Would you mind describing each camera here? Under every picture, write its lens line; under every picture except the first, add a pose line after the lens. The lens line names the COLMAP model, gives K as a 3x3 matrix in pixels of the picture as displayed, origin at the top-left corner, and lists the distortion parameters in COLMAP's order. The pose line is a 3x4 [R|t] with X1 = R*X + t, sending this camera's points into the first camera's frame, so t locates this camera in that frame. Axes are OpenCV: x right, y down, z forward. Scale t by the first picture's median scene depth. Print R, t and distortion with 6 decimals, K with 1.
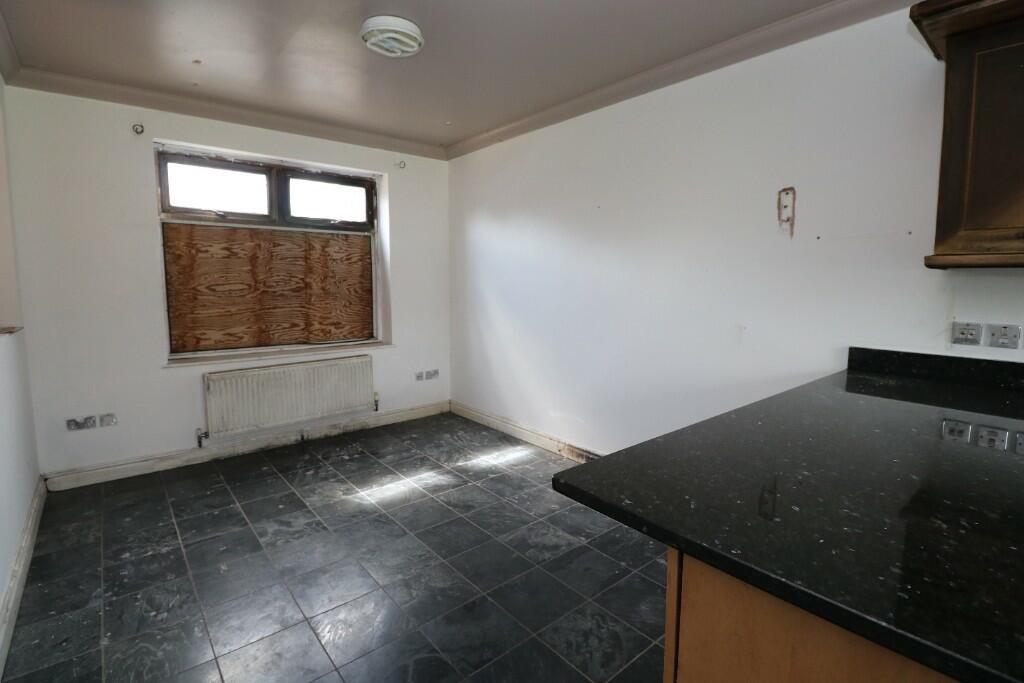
lens RADIAL K [[485.7, 0, 511.3], [0, 485.7, 341.3], [0, 0, 1]] dist [-0.013748, -0.002549]
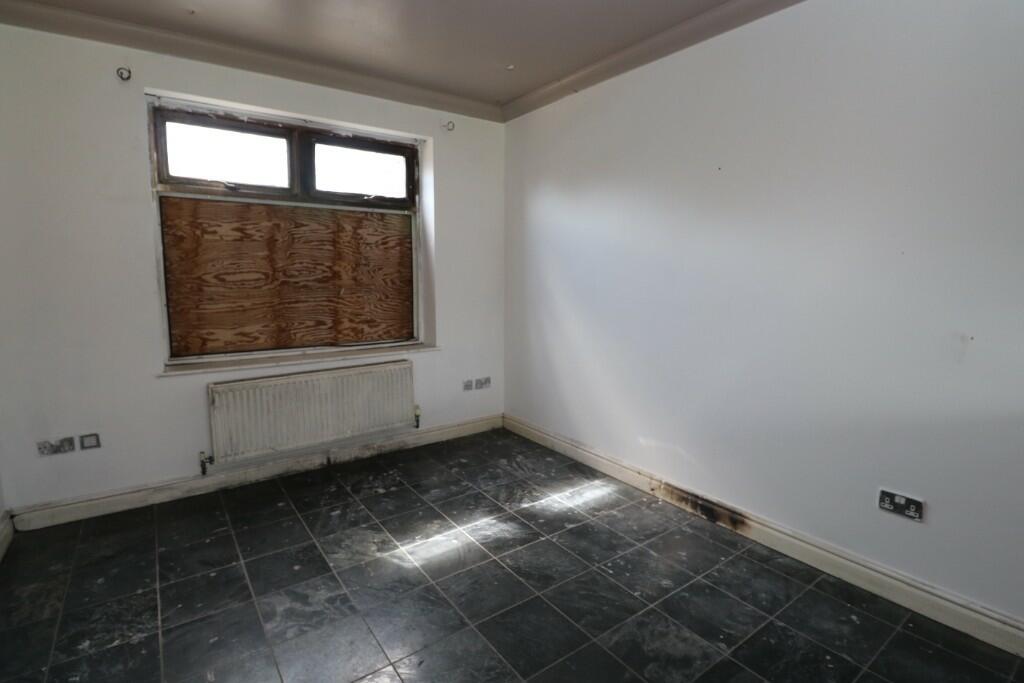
lens RADIAL K [[485.7, 0, 508.1], [0, 485.7, 340.6], [0, 0, 1]] dist [-0.013748, -0.002549]
pose [[0.997582, 0.010545, -0.068693, -0.080620], [-0.009552, 0.999845, 0.014760, -0.020955], [0.068838, -0.014068, 0.997529, 0.224049]]
